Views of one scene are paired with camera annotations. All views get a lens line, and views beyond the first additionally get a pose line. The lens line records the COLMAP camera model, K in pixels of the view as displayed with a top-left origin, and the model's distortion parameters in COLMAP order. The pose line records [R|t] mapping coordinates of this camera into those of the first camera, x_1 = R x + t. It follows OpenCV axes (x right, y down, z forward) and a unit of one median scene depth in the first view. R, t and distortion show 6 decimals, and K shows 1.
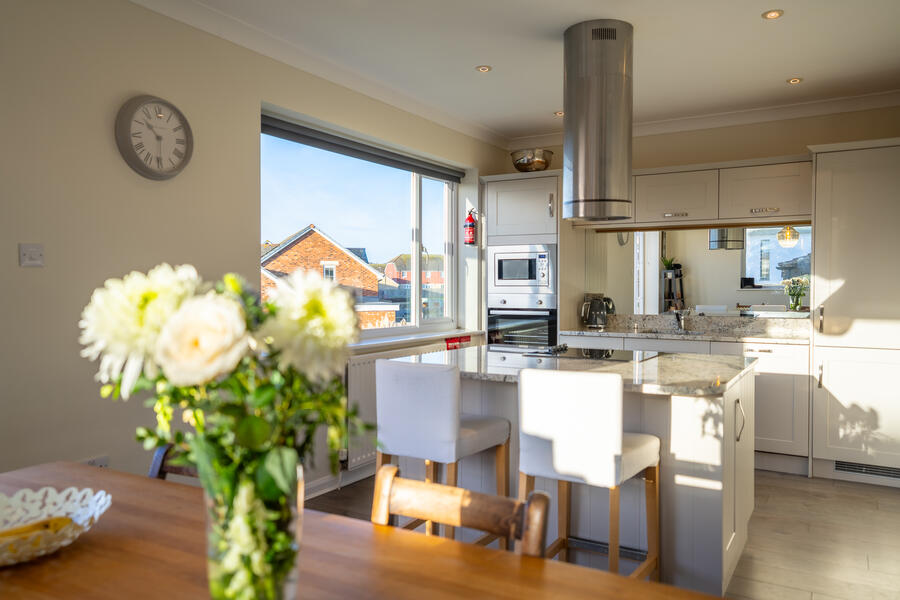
lens RADIAL K [[682.5, 0, 447.6], [0, 682.5, 302.1], [0, 0, 1]] dist [0.007631, -0.002895]
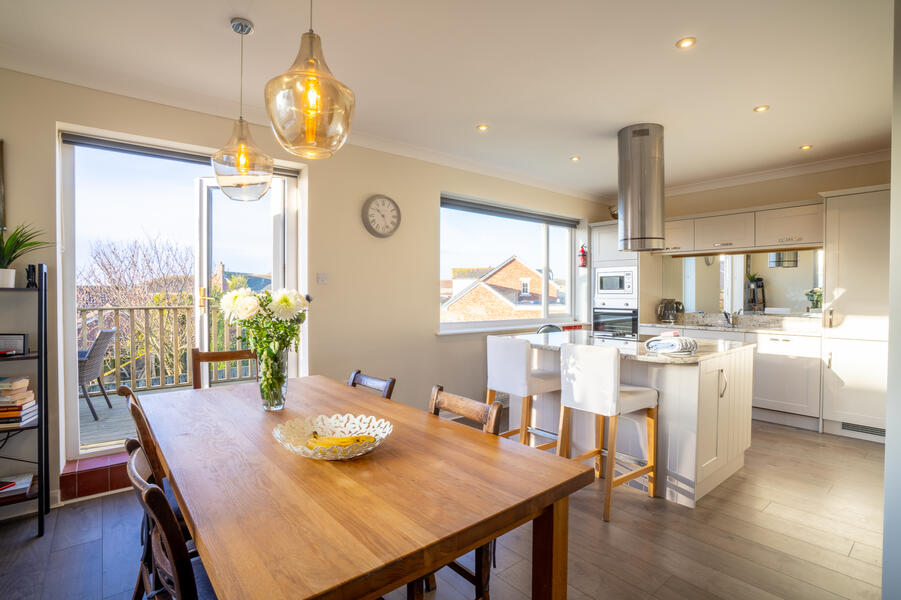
lens RADIAL K [[446.4, 0, 452.5], [0, 446.4, 301.7], [0, 0, 1]] dist [-0.040068, 0.000989]
pose [[0.941736, 0.005713, -0.336304, 0.117017], [-0.007849, 0.999957, -0.004994, 0.002217], [0.336261, 0.007343, 0.941740, -0.067176]]
